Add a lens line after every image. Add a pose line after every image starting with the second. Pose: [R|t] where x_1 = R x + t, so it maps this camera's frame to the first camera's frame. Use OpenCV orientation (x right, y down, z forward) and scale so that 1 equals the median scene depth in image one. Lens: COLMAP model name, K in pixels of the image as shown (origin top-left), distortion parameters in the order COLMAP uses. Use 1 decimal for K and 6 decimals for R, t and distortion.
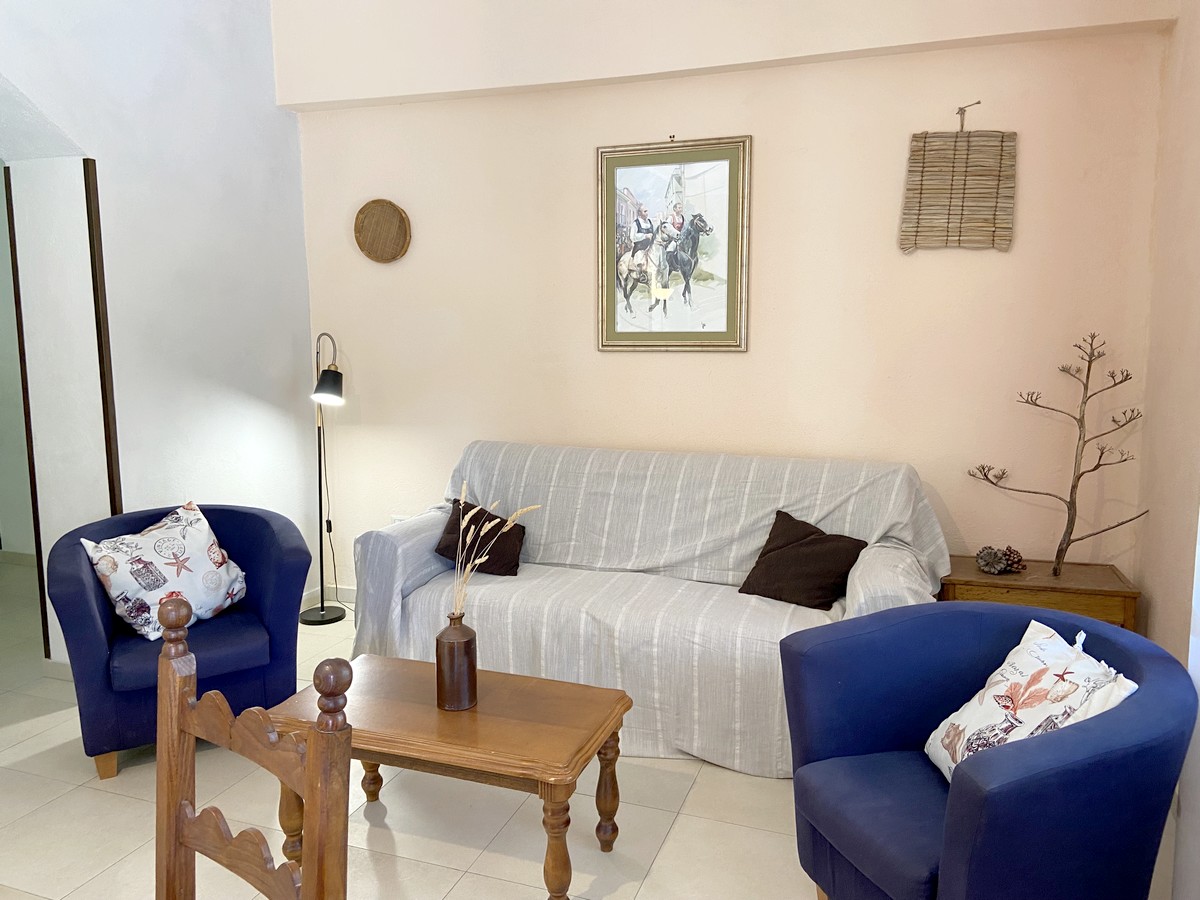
lens RADIAL K [[894.2, 0, 593.7], [0, 894.2, 447.3], [0, 0, 1]] dist [0.096360, -0.118016]
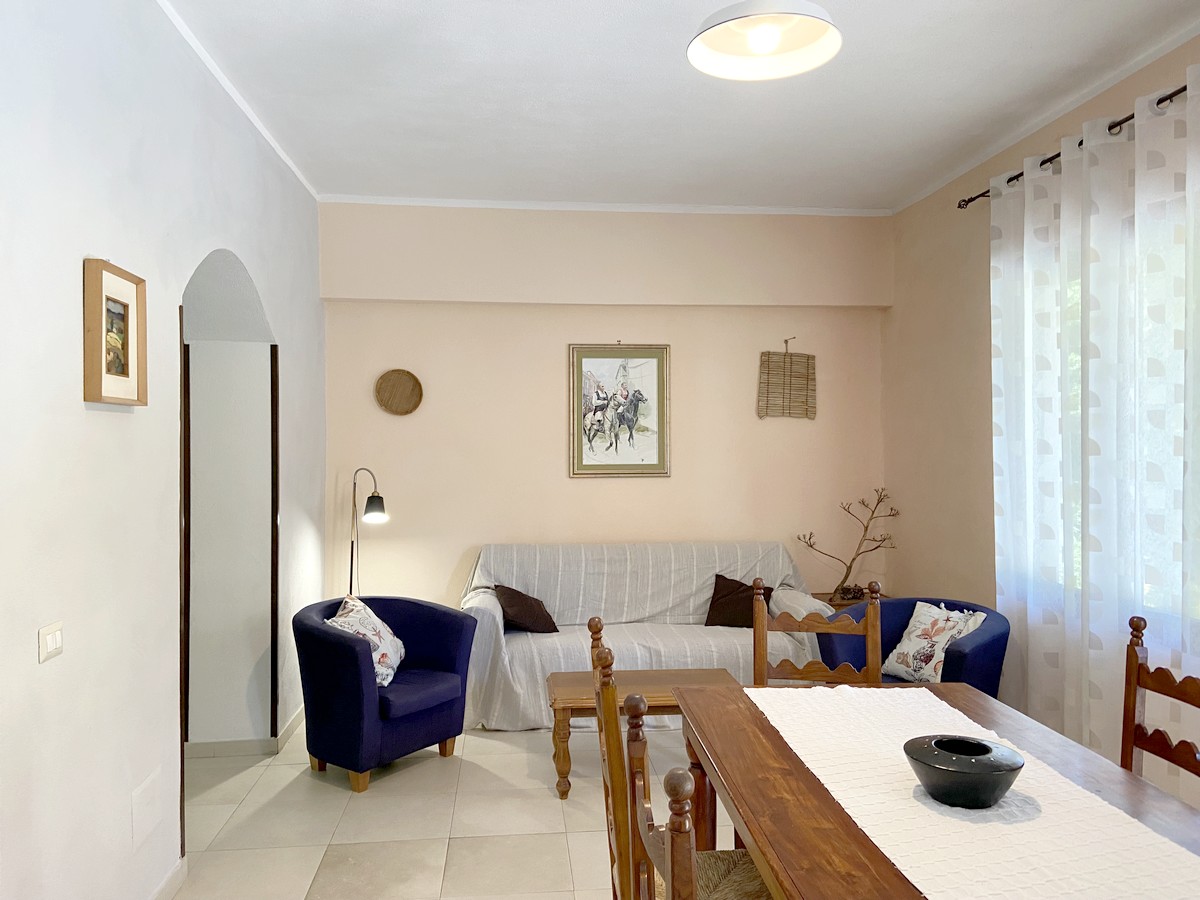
lens RADIAL K [[894.2, 0, 593.7], [0, 894.2, 447.3], [0, 0, 1]] dist [0.096360, -0.118016]
pose [[0.904248, -0.000393, 0.427007, -0.616905], [0.058482, 0.990691, -0.122931, 0.026616], [-0.422984, 0.136133, 0.895853, -0.347850]]
